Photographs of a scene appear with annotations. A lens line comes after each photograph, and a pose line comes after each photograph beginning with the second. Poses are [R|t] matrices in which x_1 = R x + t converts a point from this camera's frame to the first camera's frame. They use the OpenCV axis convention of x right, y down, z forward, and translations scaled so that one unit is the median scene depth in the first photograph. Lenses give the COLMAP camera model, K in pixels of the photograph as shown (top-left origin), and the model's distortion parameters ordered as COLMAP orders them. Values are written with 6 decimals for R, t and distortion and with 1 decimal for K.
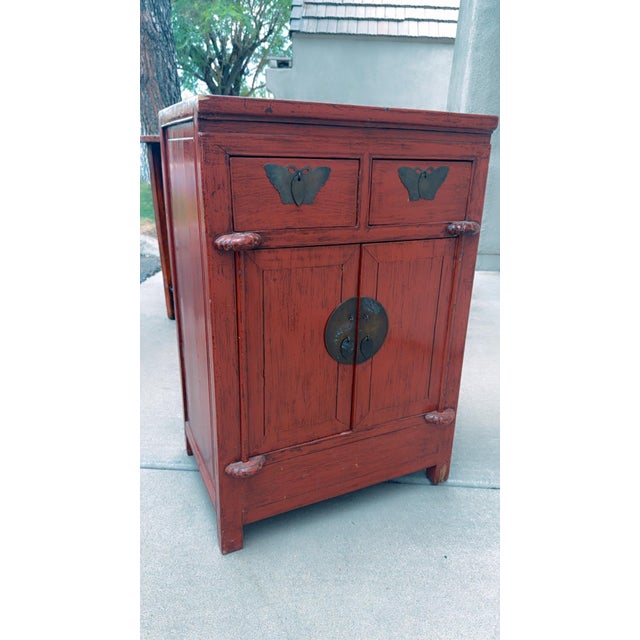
lens RADIAL K [[481.9, 0, 318.7], [0, 481.9, 321.0], [0, 0, 1]] dist [0.035512, -0.058026]
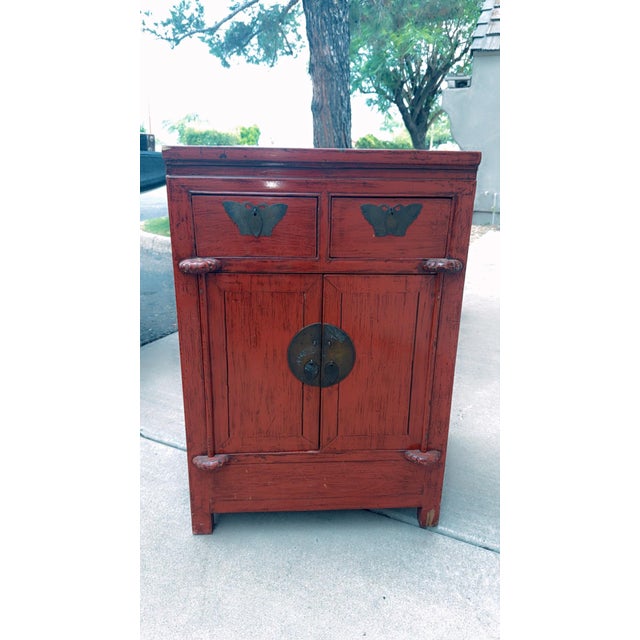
lens RADIAL K [[481.9, 0, 319.2], [0, 481.9, 320.3], [0, 0, 1]] dist [0.035512, -0.058026]
pose [[0.926836, 0.106491, -0.360047, 0.447687], [-0.118312, 0.992917, -0.010886, -0.044567], [0.356338, 0.052687, 0.932871, 0.012187]]
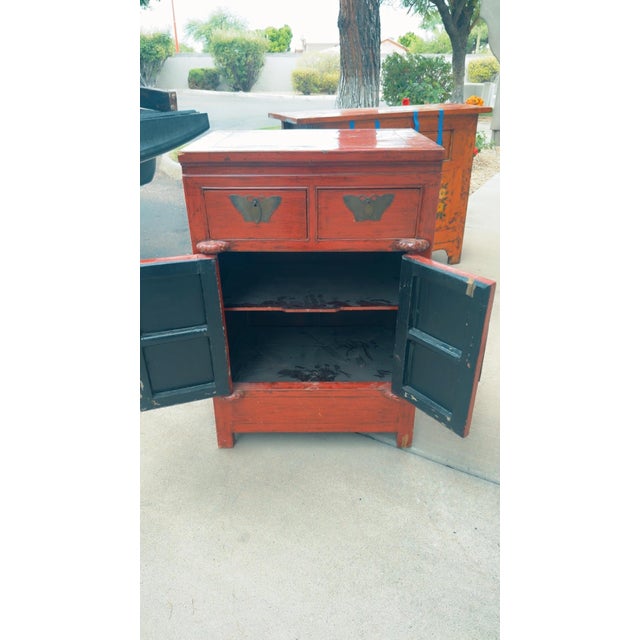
lens RADIAL K [[481.9, 0, 317.7], [0, 481.9, 319.2], [0, 0, 1]] dist [0.035512, -0.058026]
pose [[0.898044, 0.174012, -0.404026, 0.618212], [-0.116713, 0.979772, 0.162560, -0.185023], [0.424141, -0.098831, 0.900187, -0.166282]]
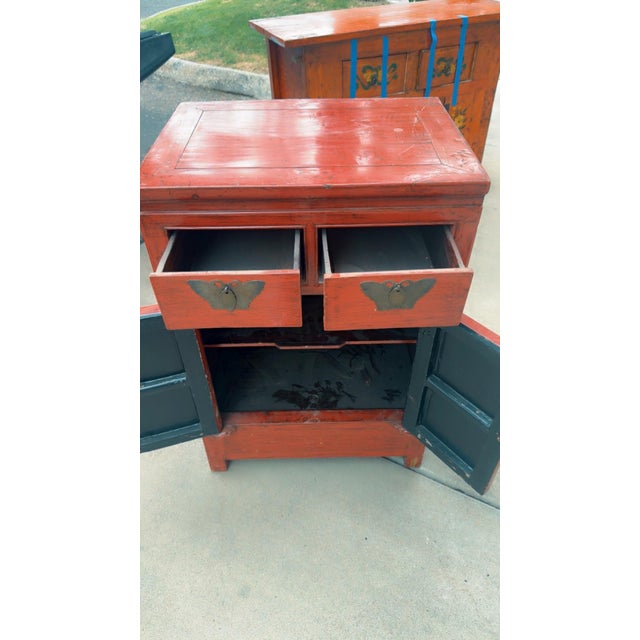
lens RADIAL K [[481.9, 0, 317.7], [0, 481.9, 319.9], [0, 0, 1]] dist [0.035512, -0.058026]
pose [[0.906251, 0.254563, -0.337501, 0.436841], [-0.106924, 0.910435, 0.399593, -0.498183], [0.408995, -0.326045, 0.852302, 0.100473]]
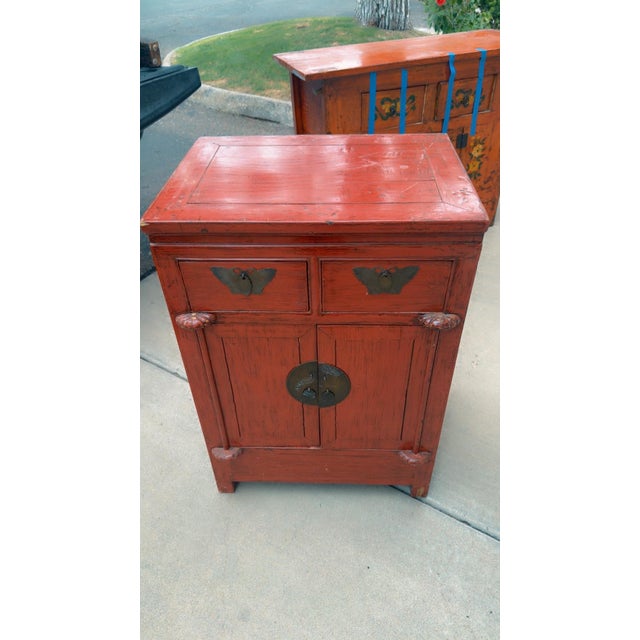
lens RADIAL K [[481.9, 0, 317.5], [0, 481.9, 319.8], [0, 0, 1]] dist [0.035512, -0.058026]
pose [[0.880572, 0.263782, -0.393715, 0.479014], [-0.110792, 0.922339, 0.370156, -0.533664], [0.460779, -0.282329, 0.841411, 0.103580]]
